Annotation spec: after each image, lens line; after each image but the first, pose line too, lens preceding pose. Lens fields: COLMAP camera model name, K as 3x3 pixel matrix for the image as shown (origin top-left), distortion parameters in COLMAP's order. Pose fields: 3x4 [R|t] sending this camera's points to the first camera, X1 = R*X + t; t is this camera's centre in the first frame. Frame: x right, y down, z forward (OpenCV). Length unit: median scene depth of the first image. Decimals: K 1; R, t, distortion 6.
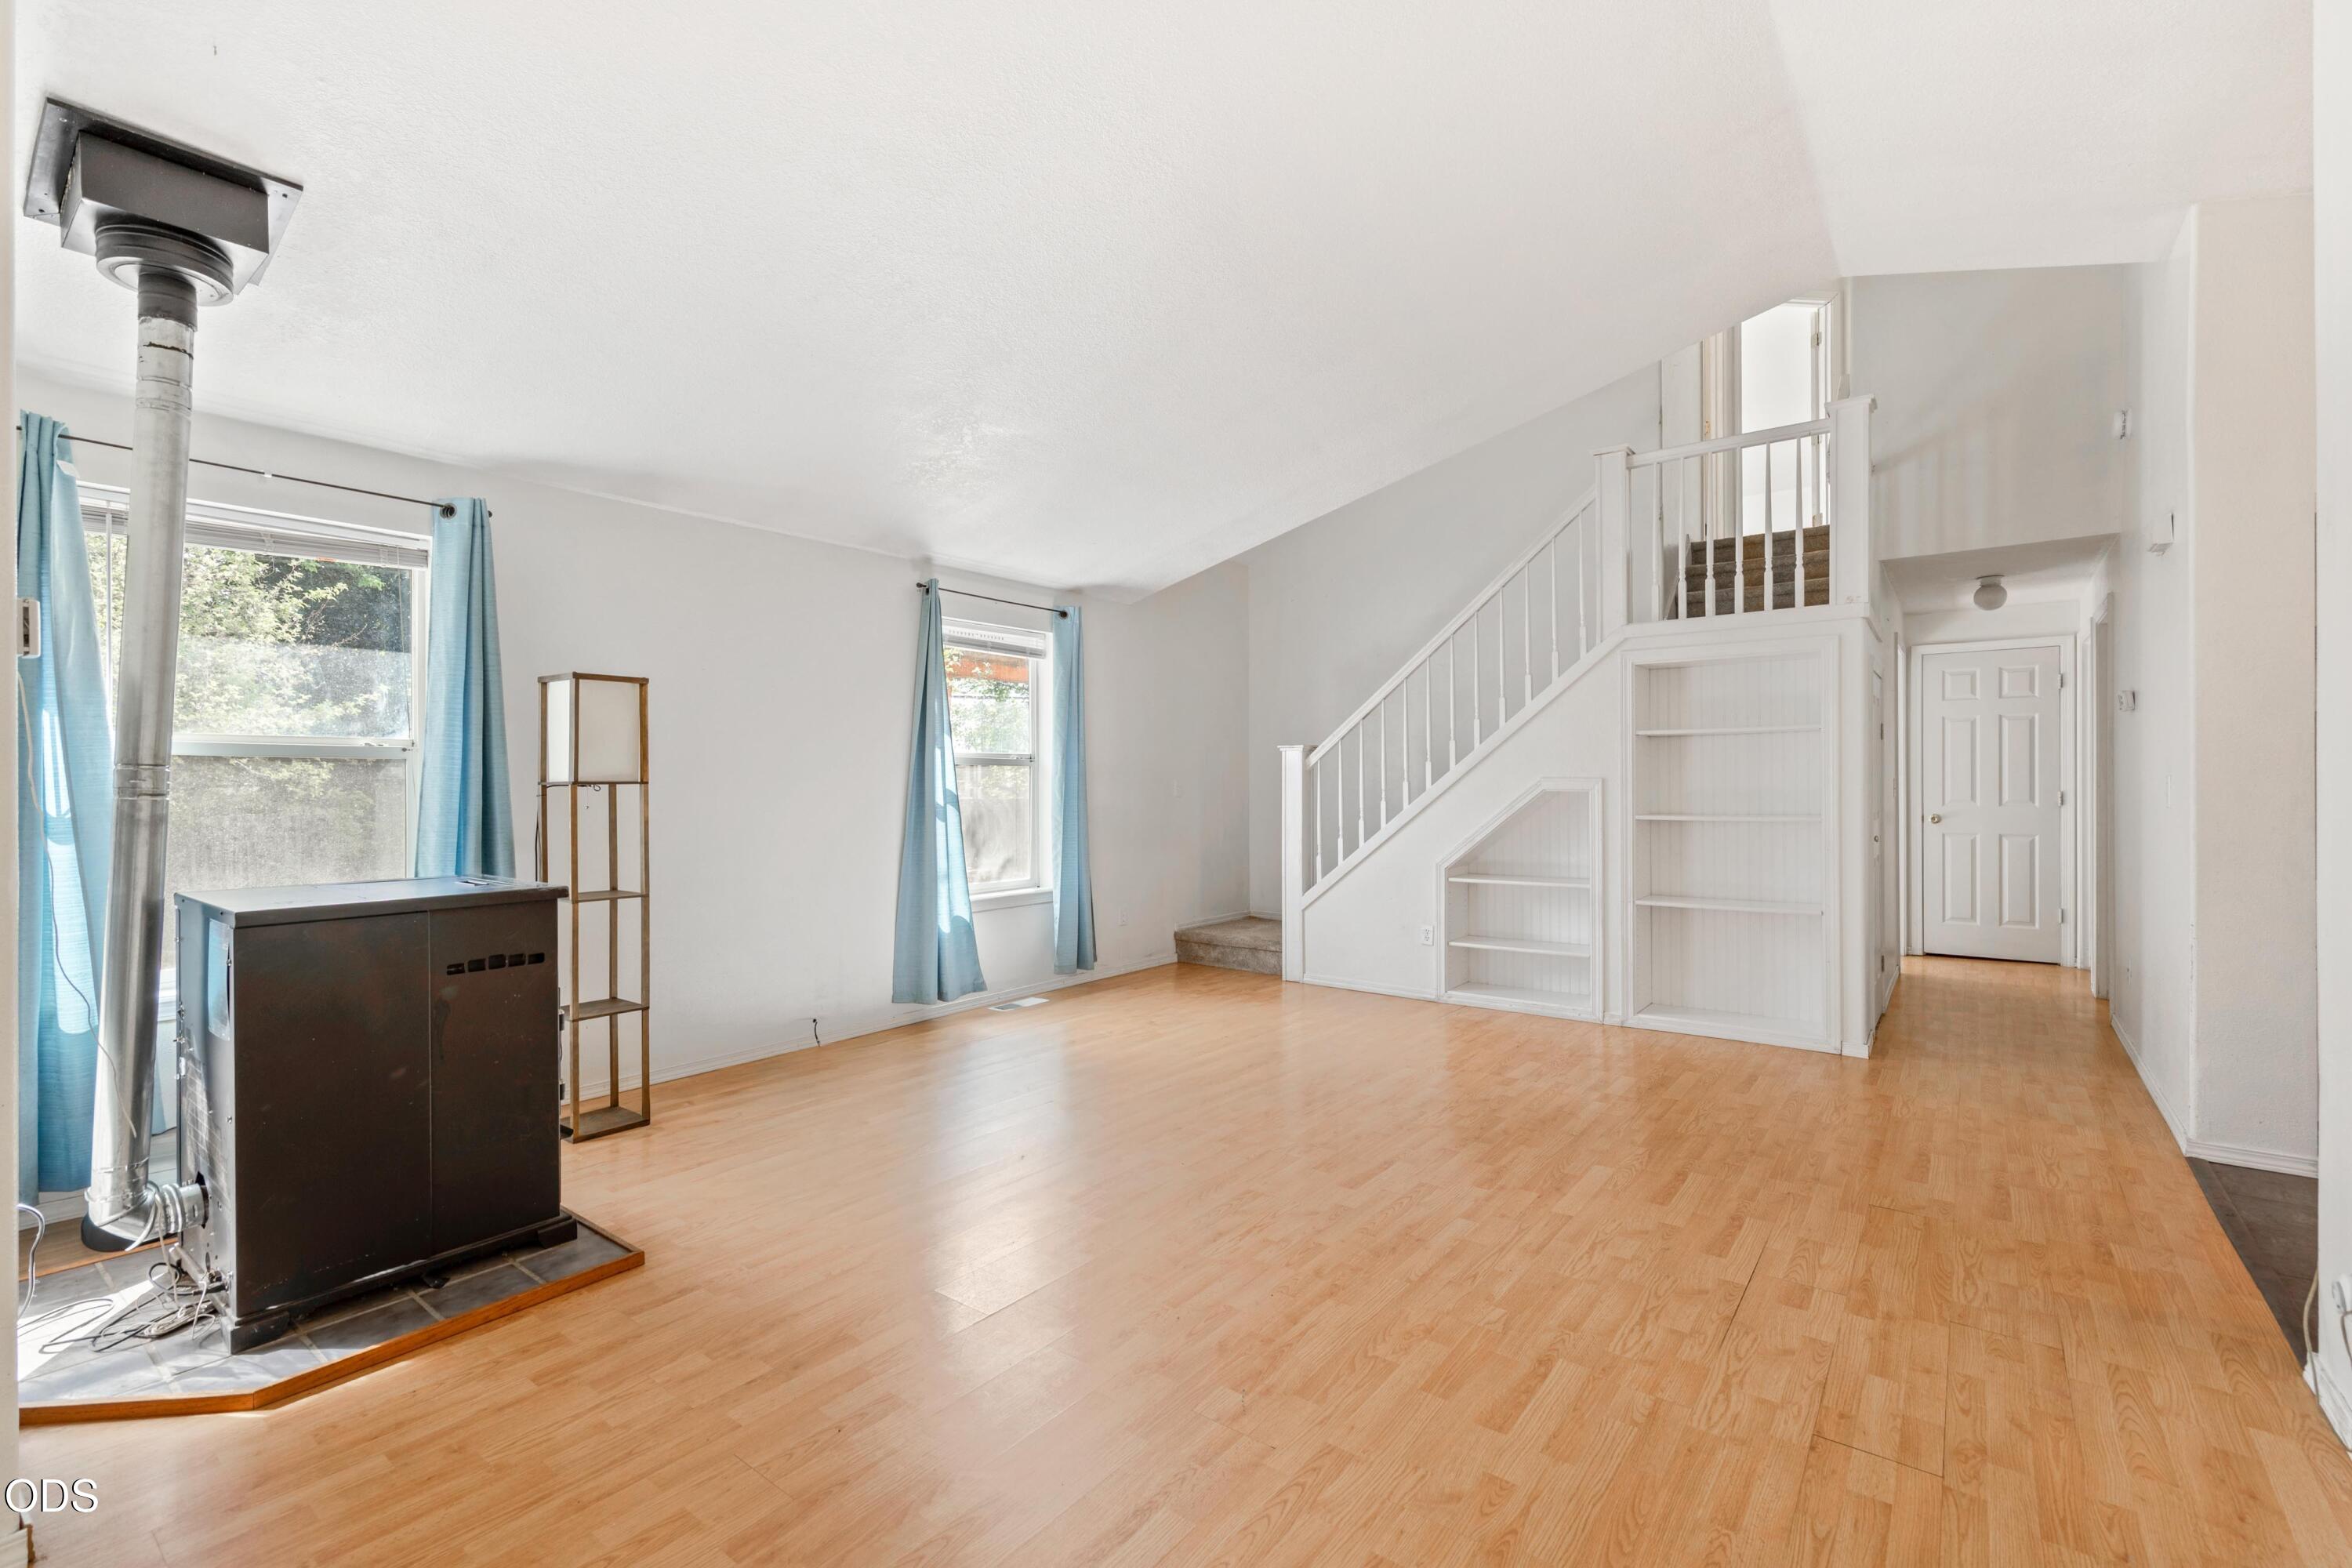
lens RADIAL K [[1036.2, 0, 1178.8], [0, 1036.2, 780.9], [0, 0, 1]] dist [0.000204, 0.000603]
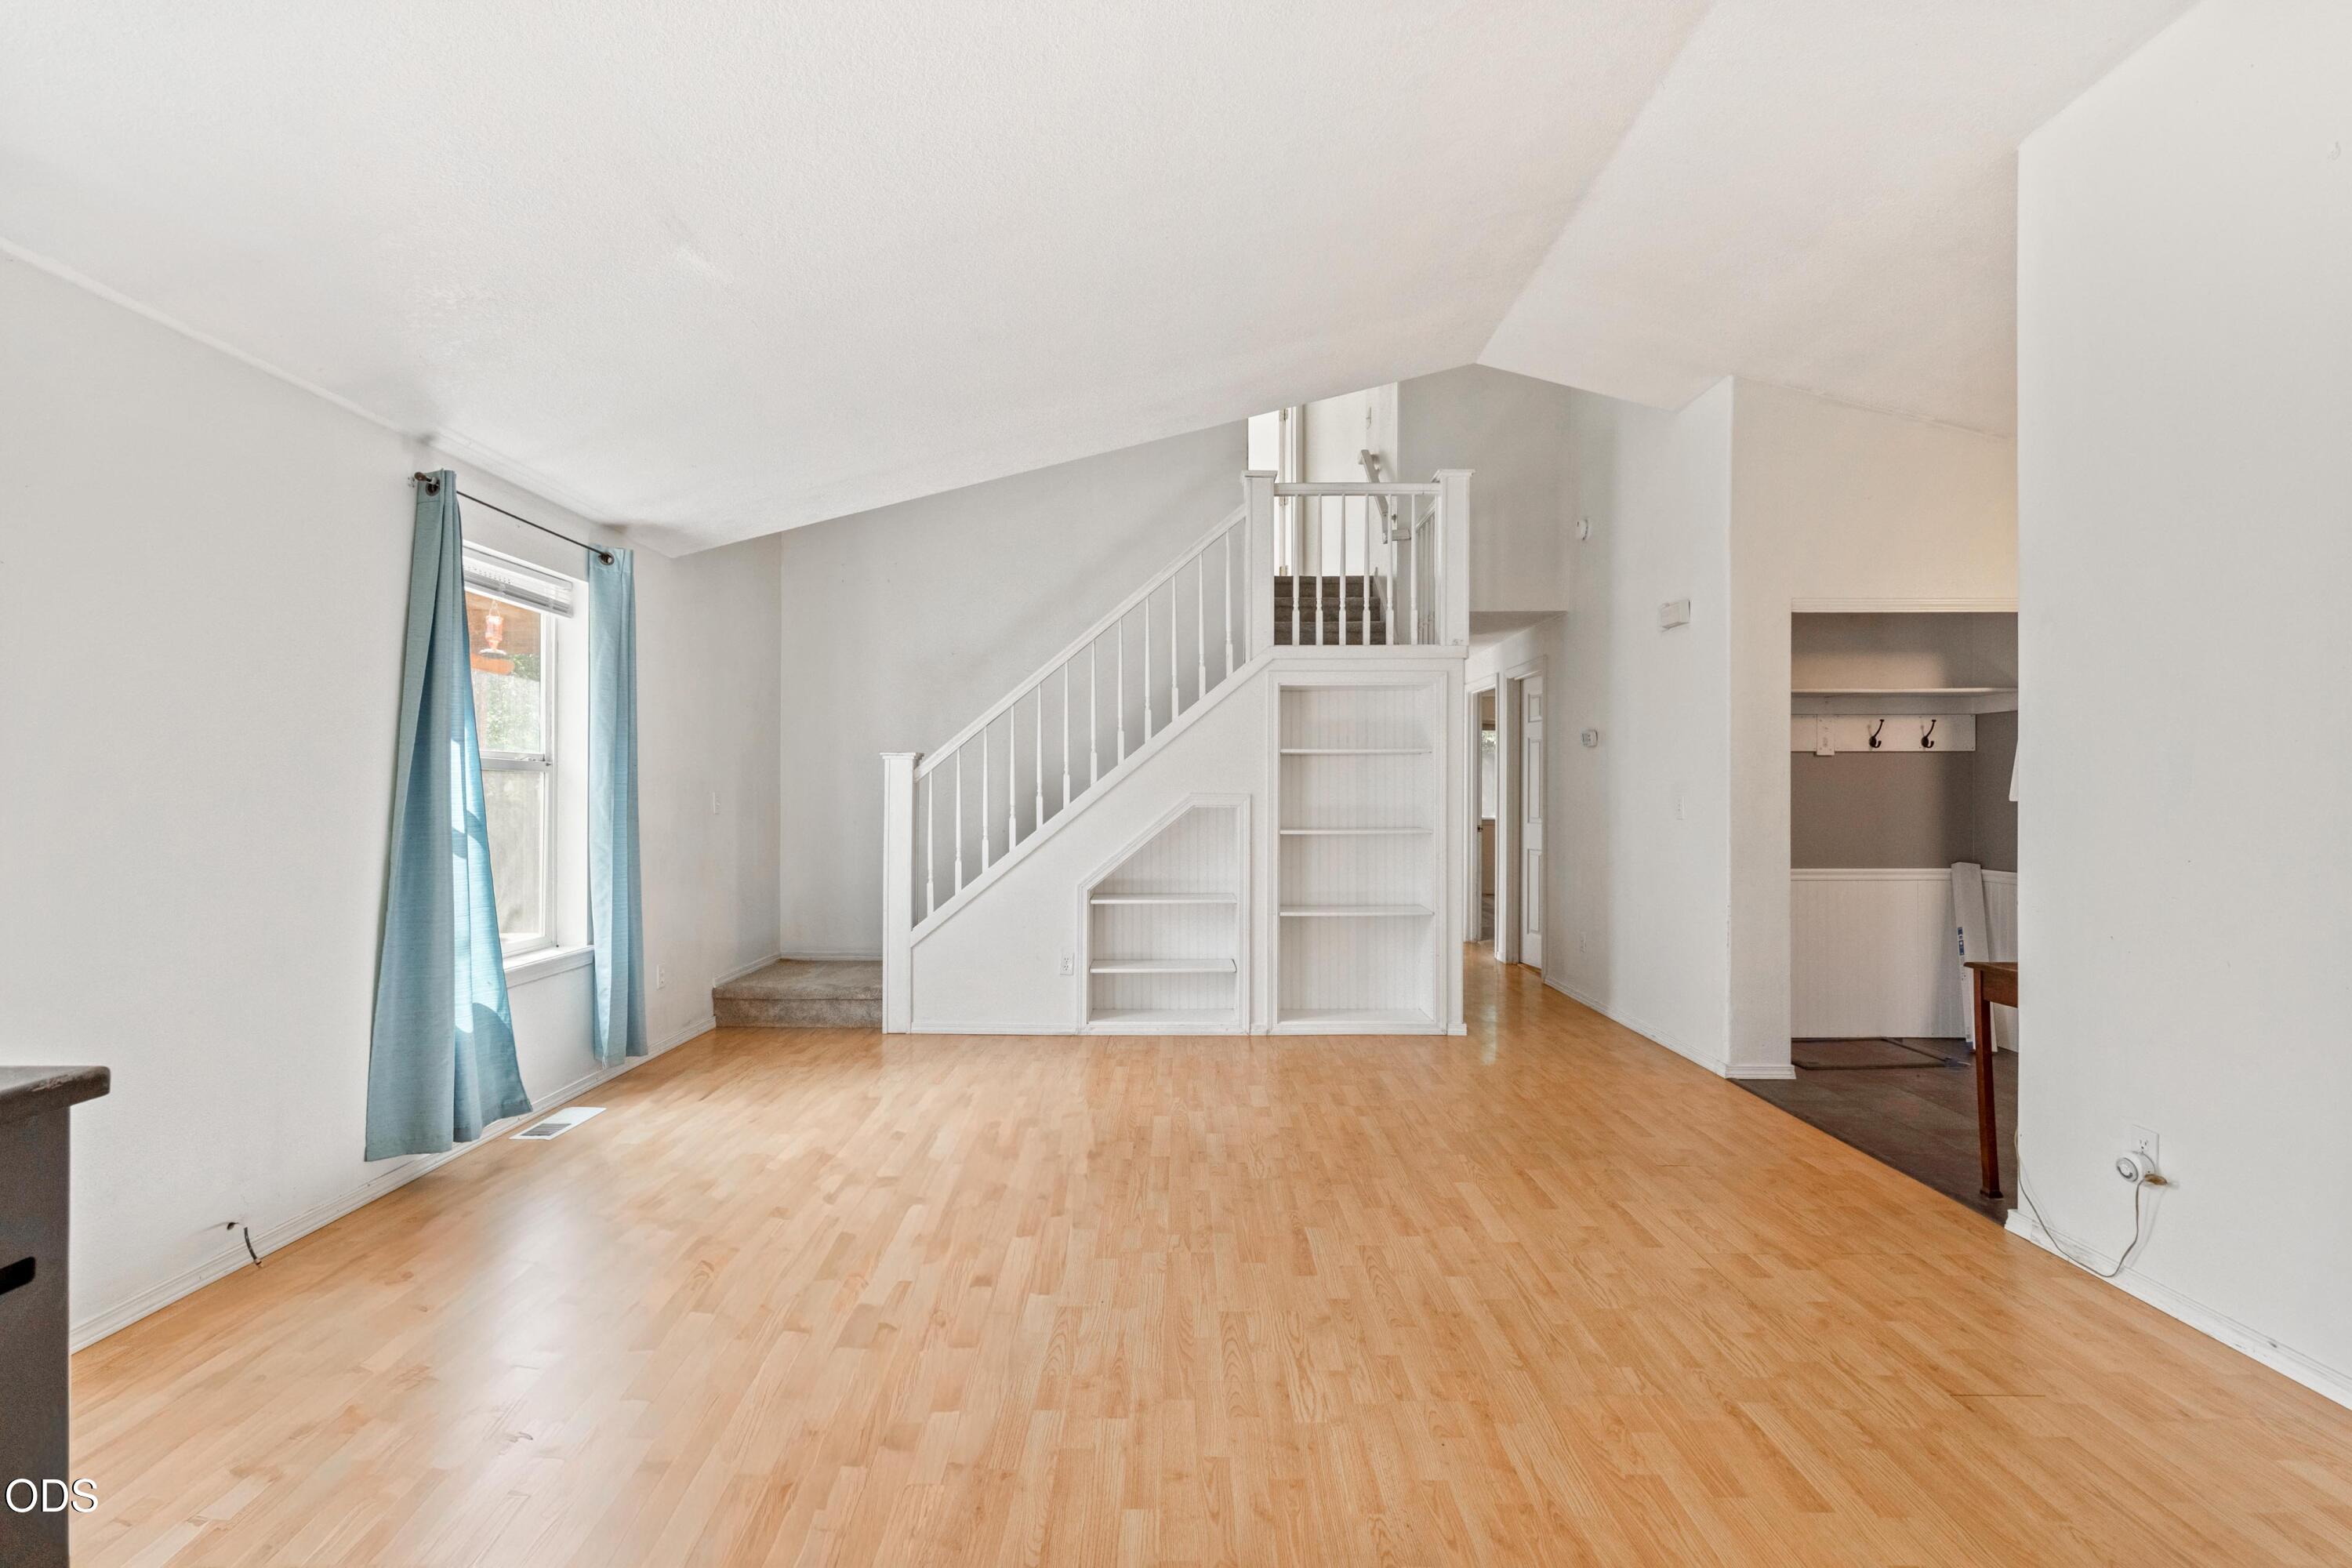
lens RADIAL K [[1036.2, 0, 1179.7], [0, 1036.2, 793.3], [0, 0, 1]] dist [0.000204, 0.000603]
pose [[0.794003, 0.005789, 0.607886, -0.368716], [-0.005218, 0.999983, -0.002708, -0.000924], [-0.607891, -0.001022, 0.794020, 0.323320]]
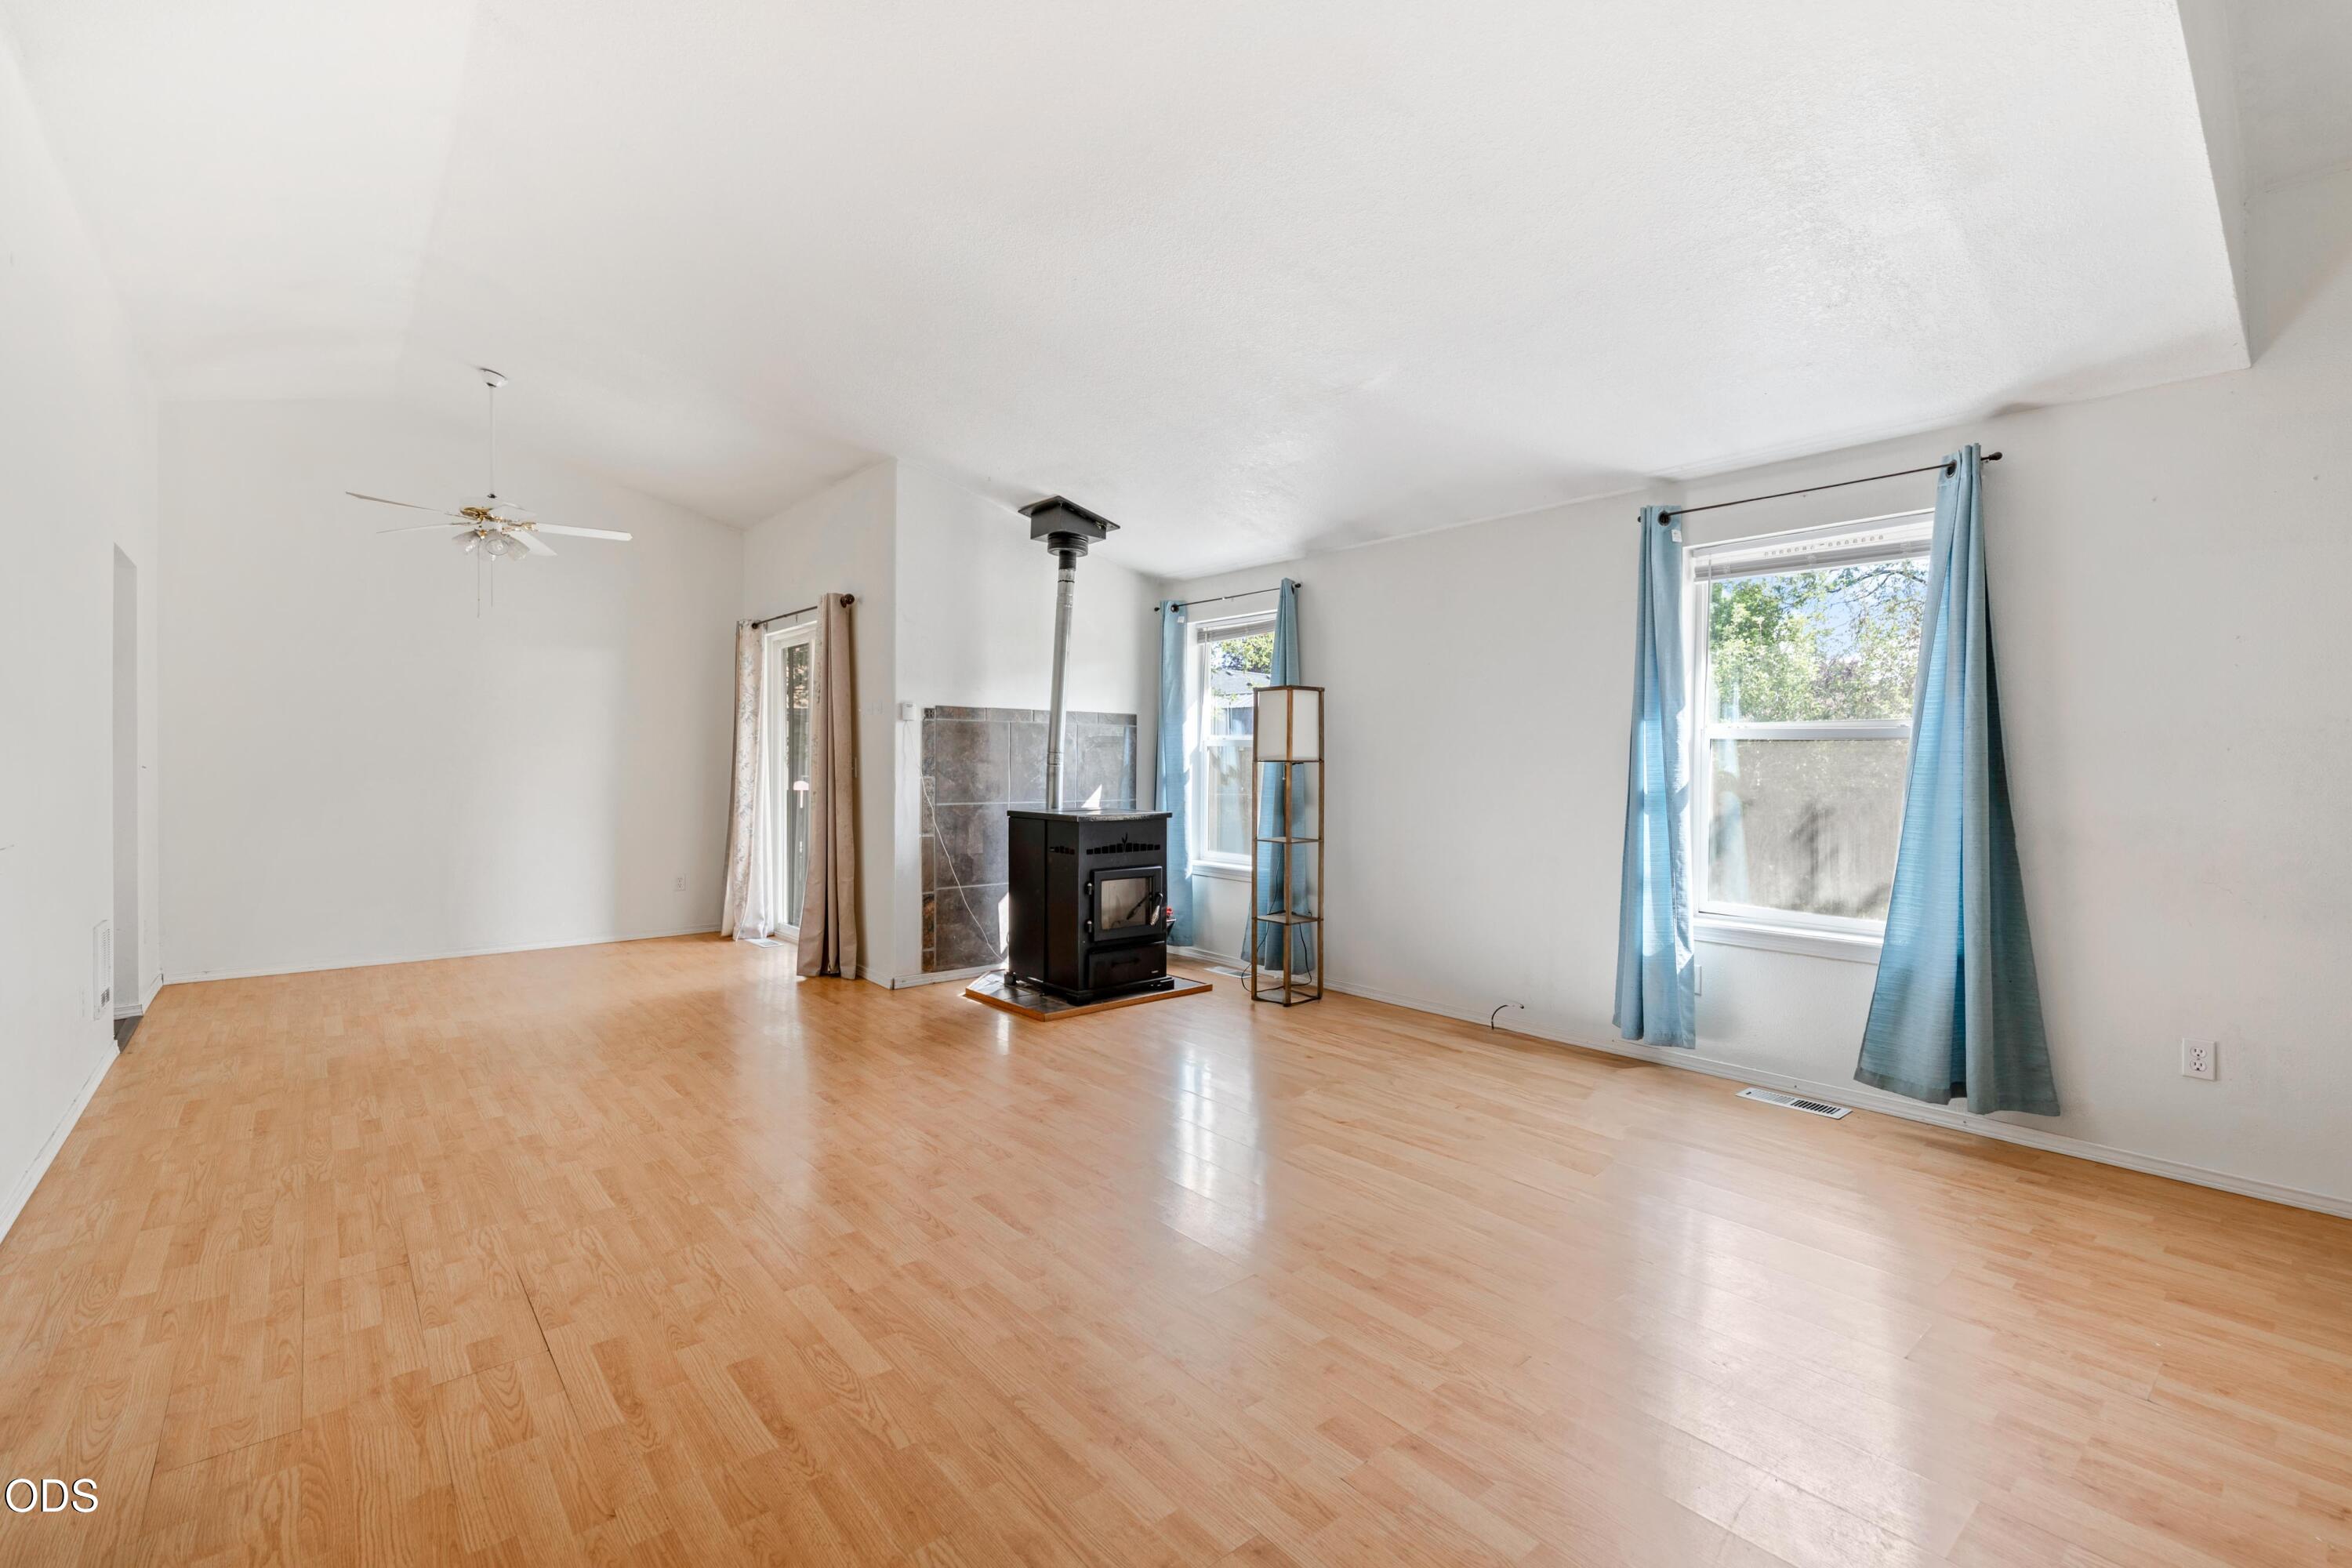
lens RADIAL K [[1036.2, 0, 1180.0], [0, 1036.2, 770.8], [0, 0, 1]] dist [0.000204, 0.000603]
pose [[-0.217986, 0.012282, -0.975875, 0.861265], [-0.004273, 0.999899, 0.013539, -0.003765], [0.975943, 0.007121, -0.217912, 1.151464]]
